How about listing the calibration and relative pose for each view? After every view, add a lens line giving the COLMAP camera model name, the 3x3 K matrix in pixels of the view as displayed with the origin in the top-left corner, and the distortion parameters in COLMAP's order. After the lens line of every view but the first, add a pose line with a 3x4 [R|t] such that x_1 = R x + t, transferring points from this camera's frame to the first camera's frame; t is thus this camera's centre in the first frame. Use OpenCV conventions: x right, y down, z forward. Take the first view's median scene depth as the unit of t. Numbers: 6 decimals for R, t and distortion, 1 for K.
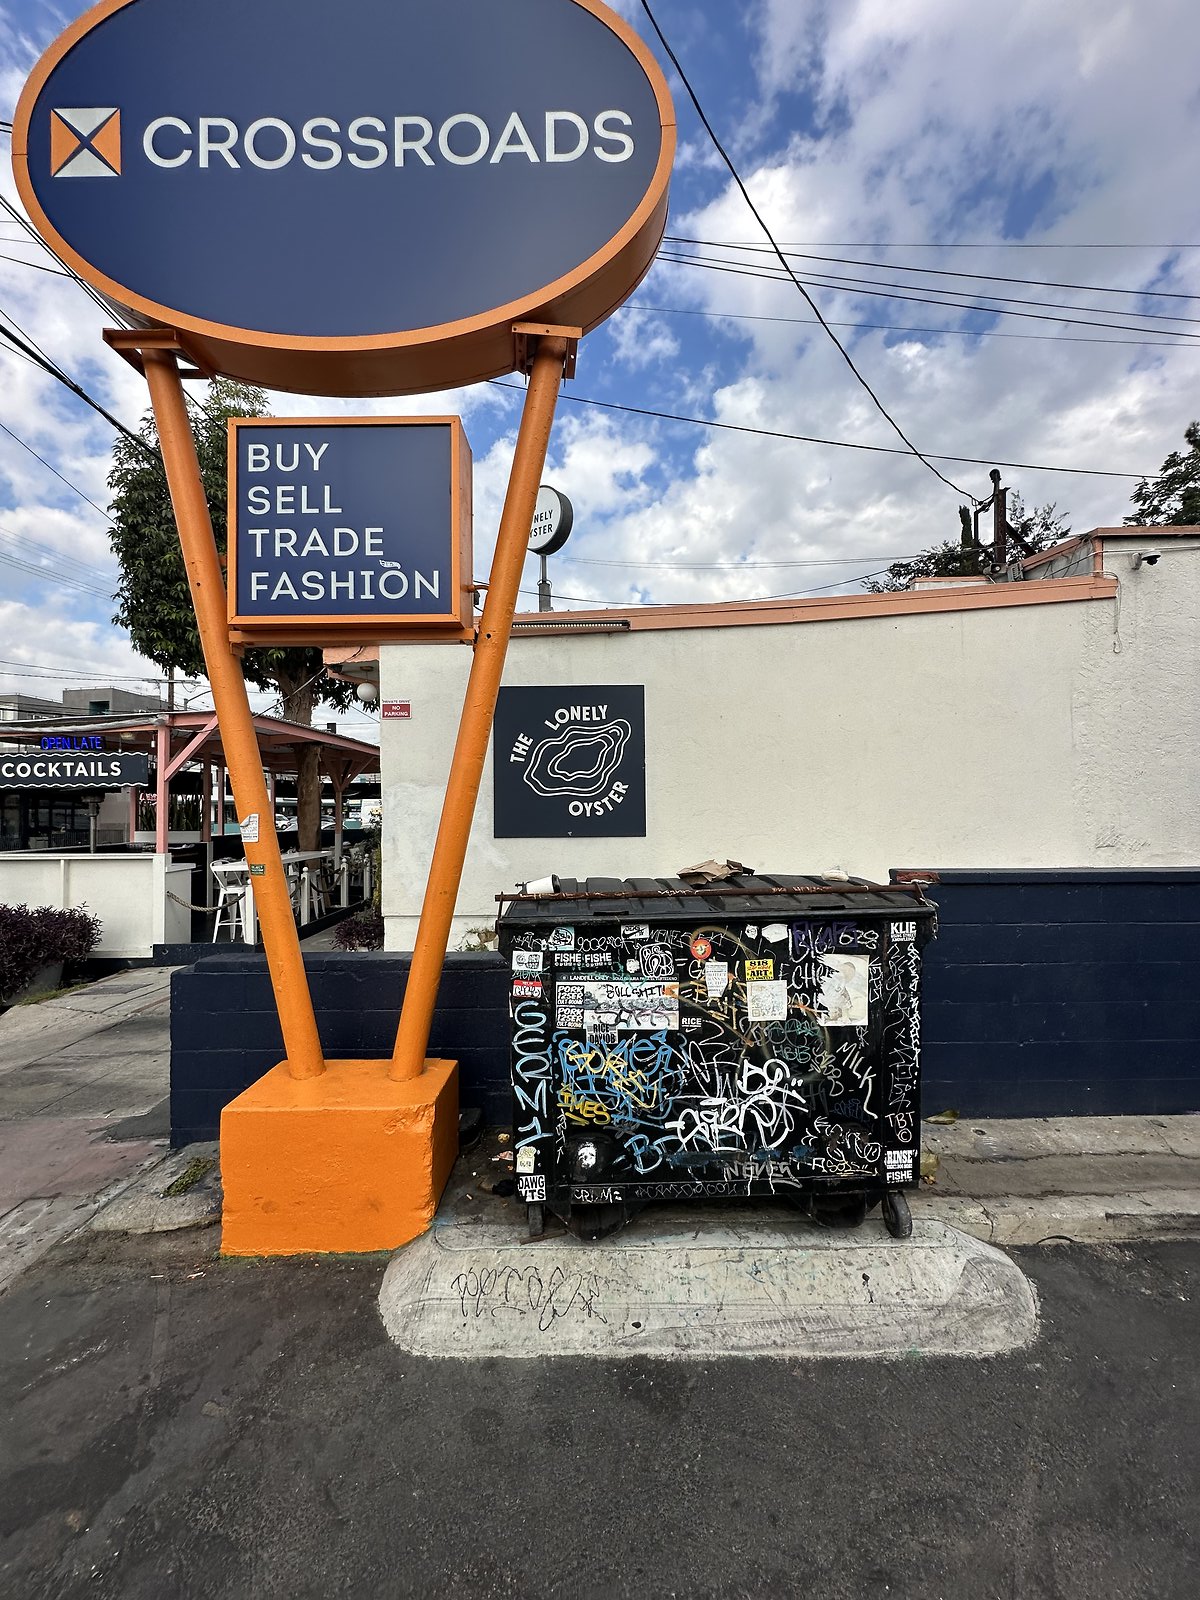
lens RADIAL K [[639.3, 0, 602.0], [0, 639.3, 797.6], [0, 0, 1]] dist [-0.002525, 0.000379]
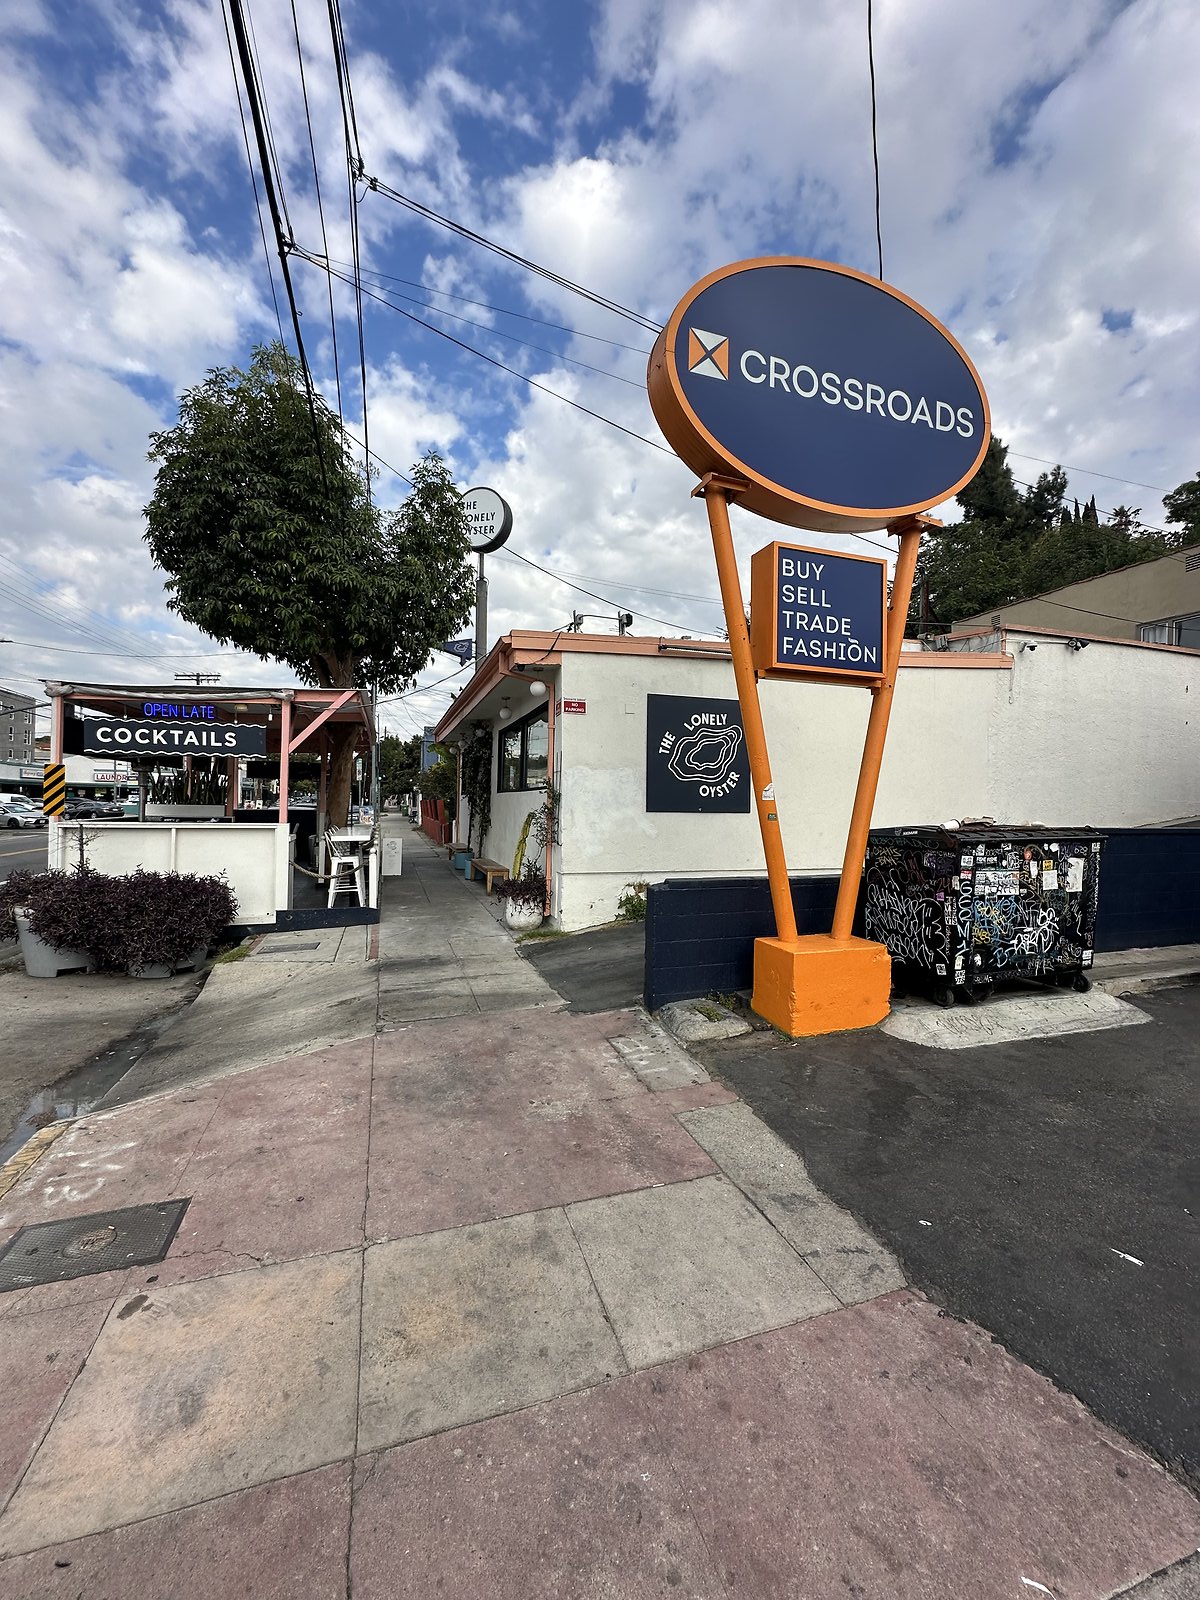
lens RADIAL K [[638.8, 0, 600.1], [0, 638.8, 797.6], [0, 0, 1]] dist [-0.003645, 0.001193]
pose [[0.947645, 0.026698, 0.318207, -1.471230], [-0.029984, 0.999536, 0.005430, 0.067002], [-0.317914, -0.014687, 0.948006, -0.410062]]
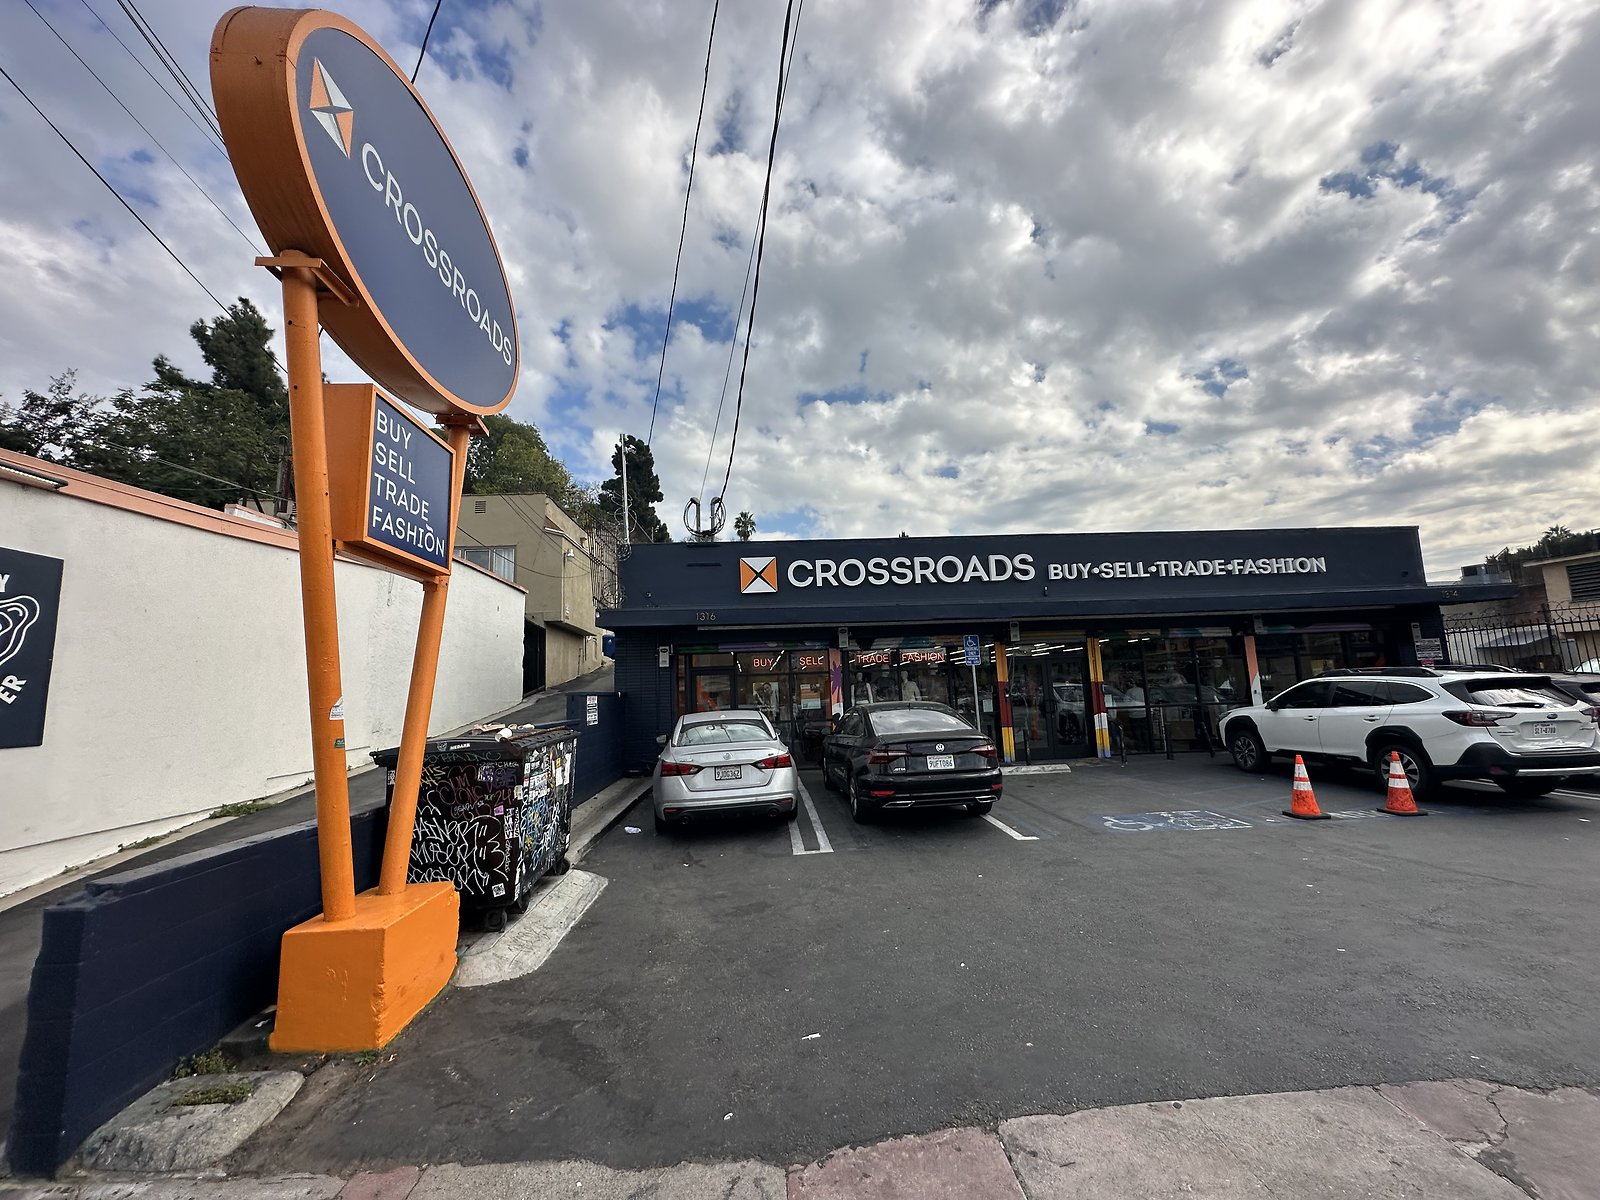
lens RADIAL K [[638.8, 0, 797.7], [0, 638.8, 599.9], [0, 0, 1]] dist [-0.003645, 0.001193]
pose [[-0.064119, 0.156230, 0.985637, -1.787220], [0.019333, 0.987679, -0.155296, 0.050175], [-0.997755, 0.009098, -0.066349, 0.228930]]
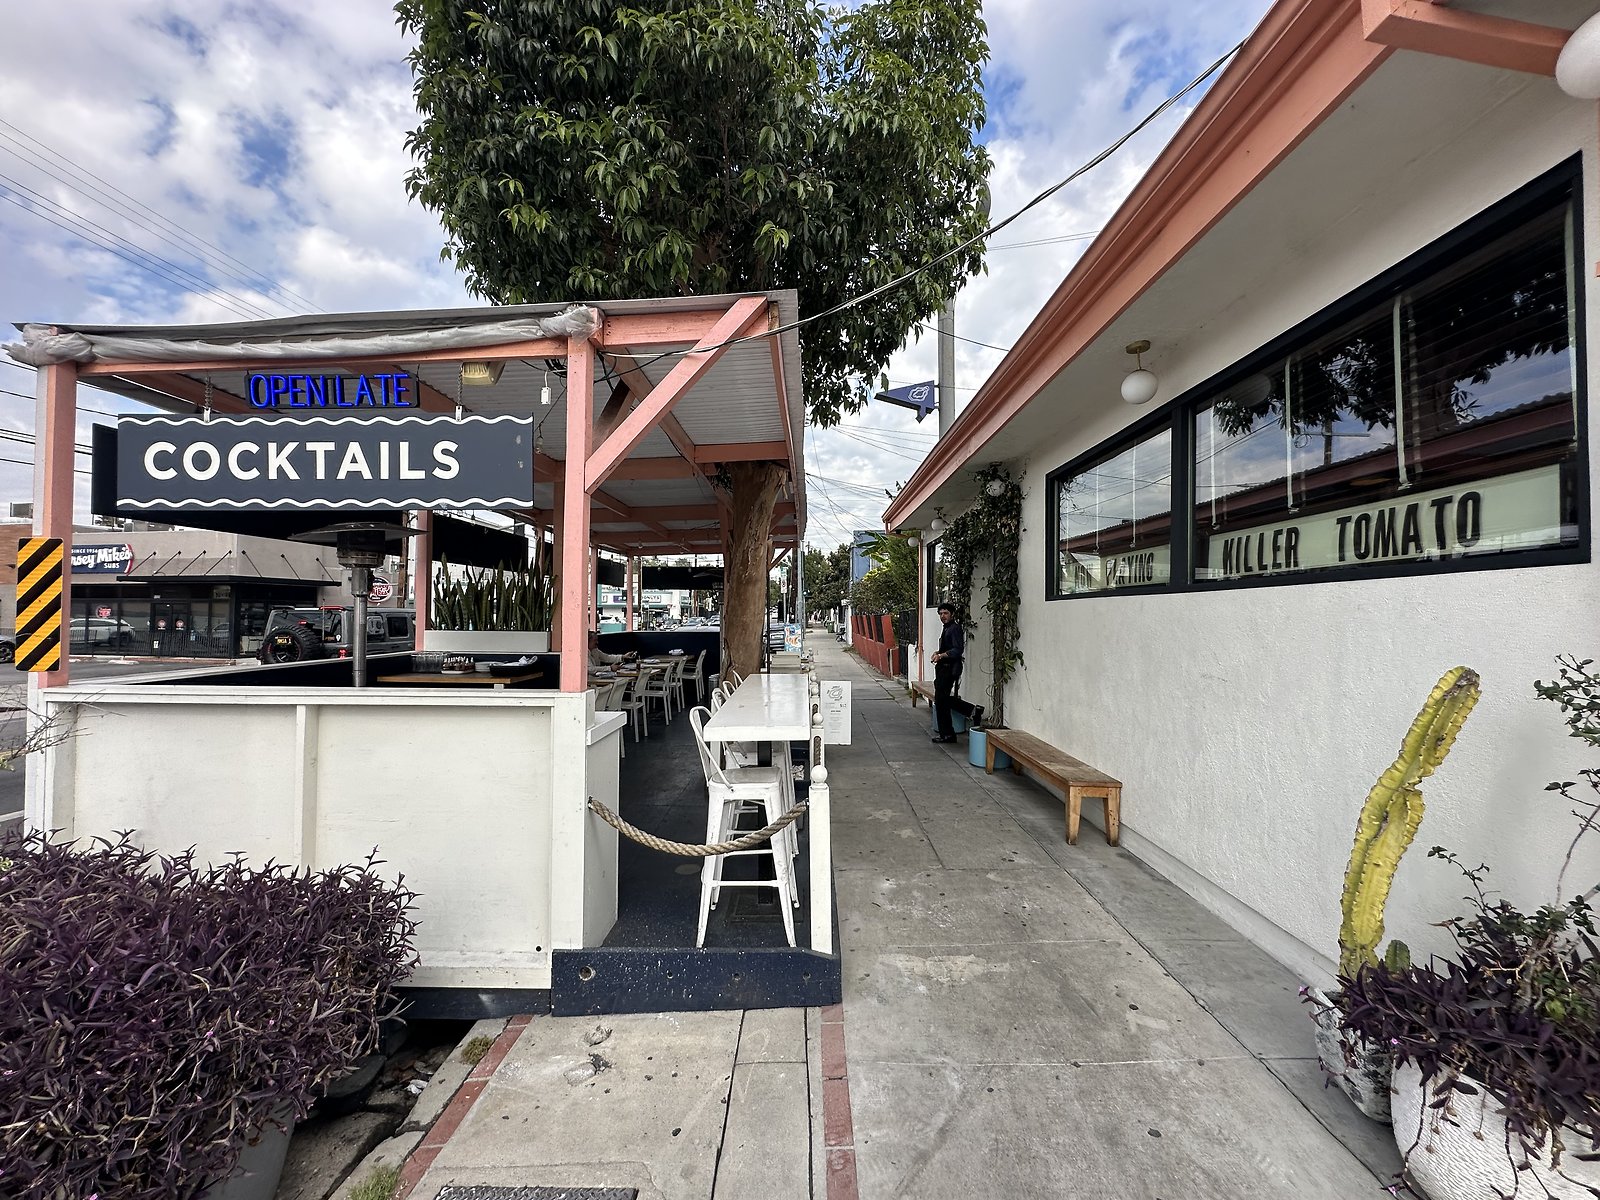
lens RADIAL K [[638.8, 0, 797.7], [0, 638.8, 599.9], [0, 0, 1]] dist [-0.003645, 0.001193]
pose [[0.999782, 0.011993, -0.017096, -1.541420], [-0.012103, 0.999907, -0.006338, 0.100271], [0.017018, 0.006544, 0.999834, 1.774168]]
